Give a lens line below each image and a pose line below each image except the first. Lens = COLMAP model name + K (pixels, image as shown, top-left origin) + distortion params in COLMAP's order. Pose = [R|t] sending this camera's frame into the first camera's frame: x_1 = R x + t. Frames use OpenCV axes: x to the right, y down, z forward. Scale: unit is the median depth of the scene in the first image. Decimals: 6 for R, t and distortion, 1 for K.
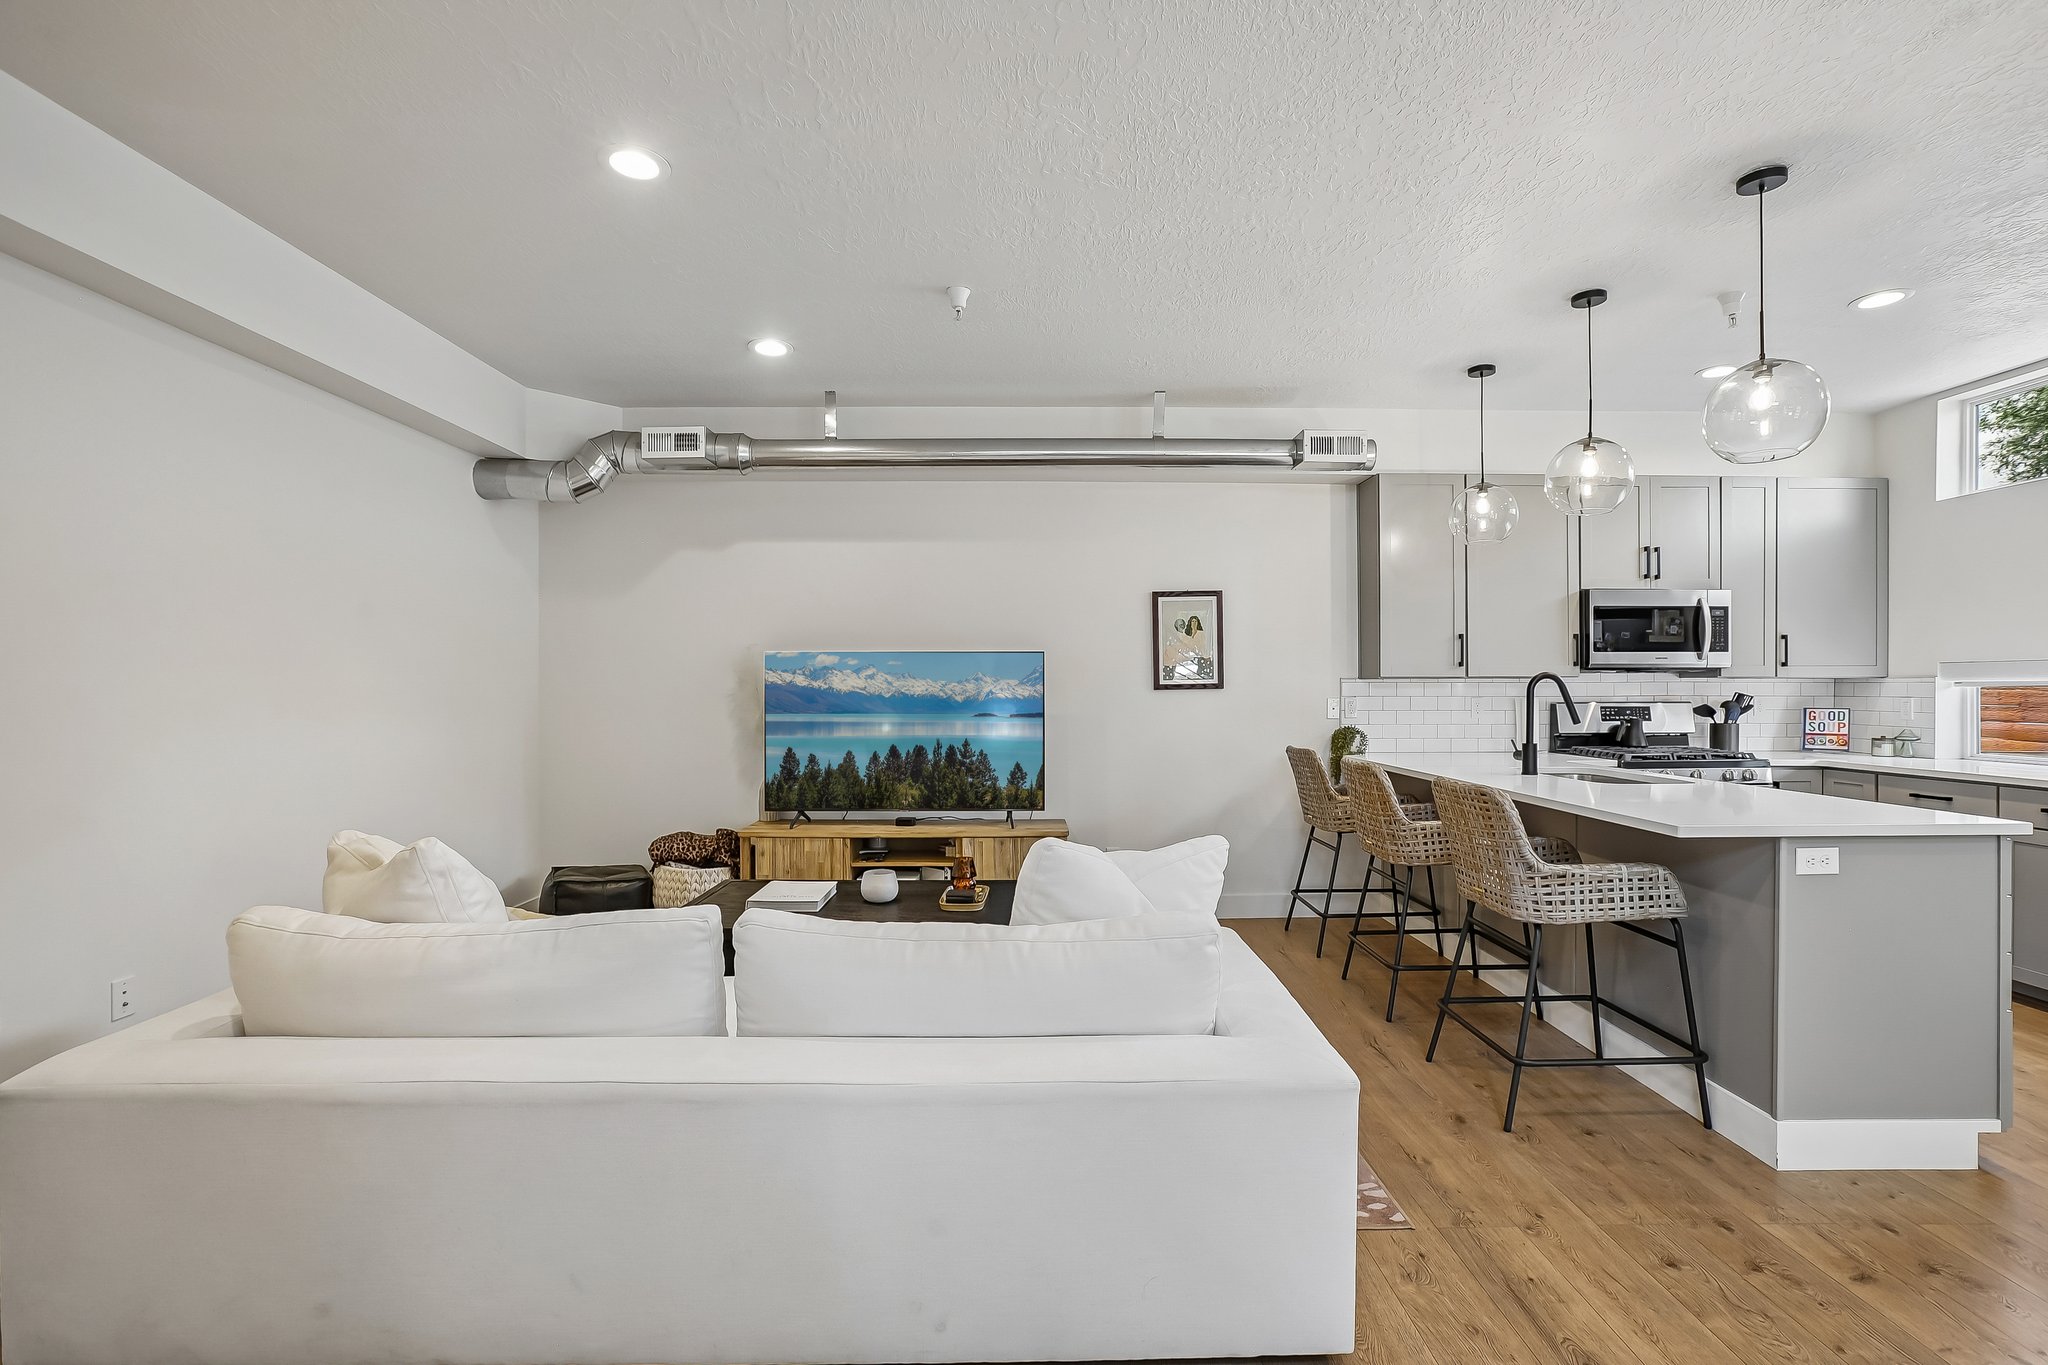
lens RADIAL K [[937.3, 0, 1033.0], [0, 937.3, 688.7], [0, 0, 1]] dist [-0.042756, 0.020178]
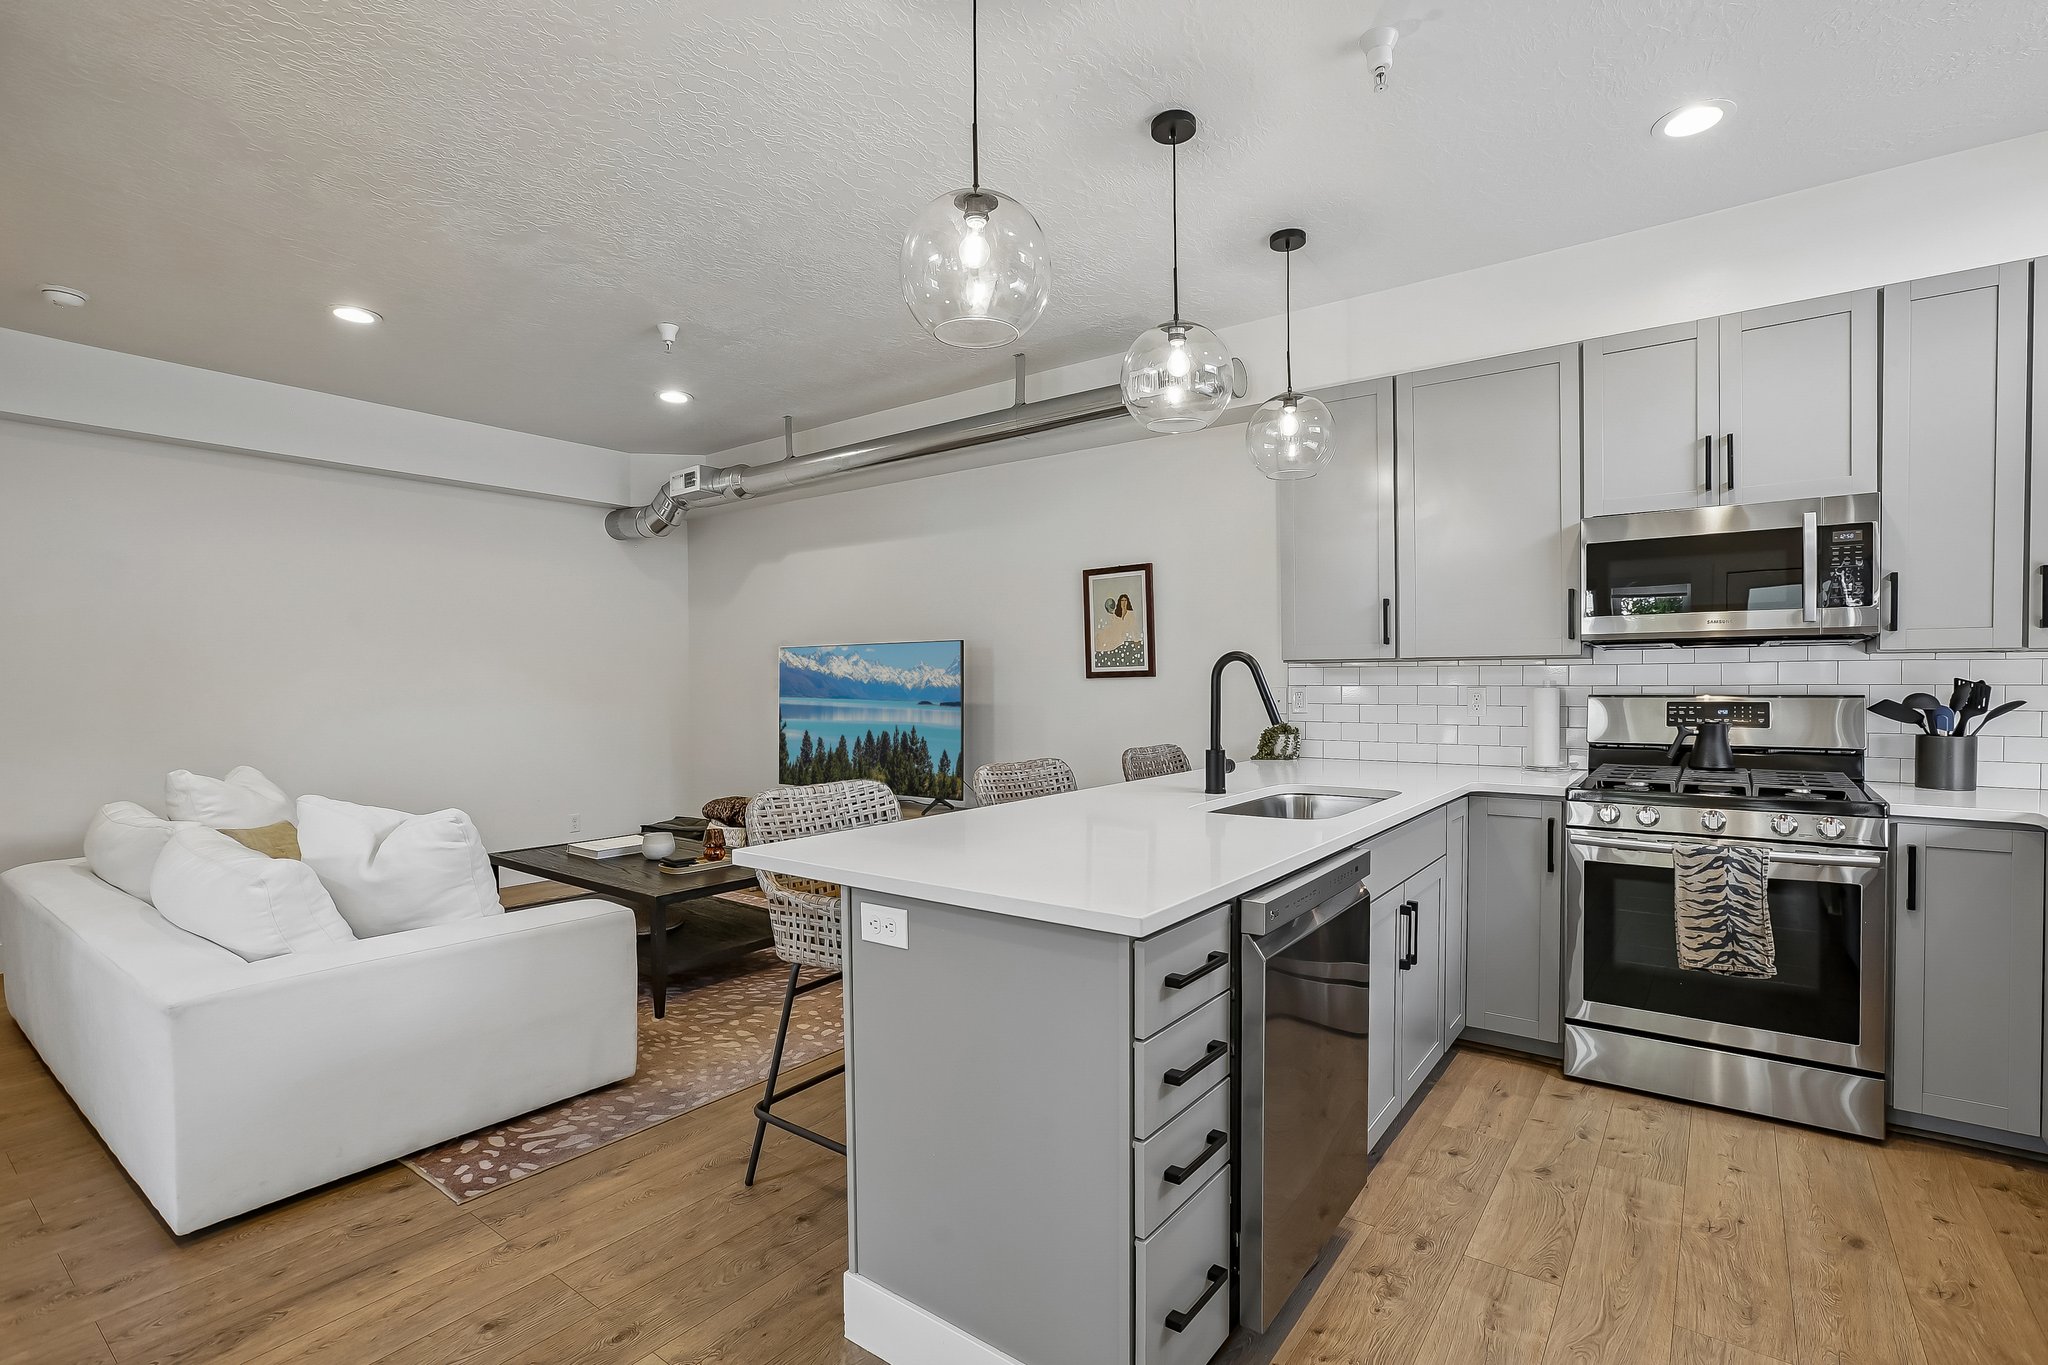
lens RADIAL K [[942.9, 0, 1037.9], [0, 942.9, 696.3], [0, 0, 1]] dist [-0.043506, 0.017223]
pose [[0.799827, 0.006985, -0.600191, 0.668939], [0.004320, 0.999839, 0.017393, 0.002798], [0.600216, -0.016505, 0.799668, 0.250975]]
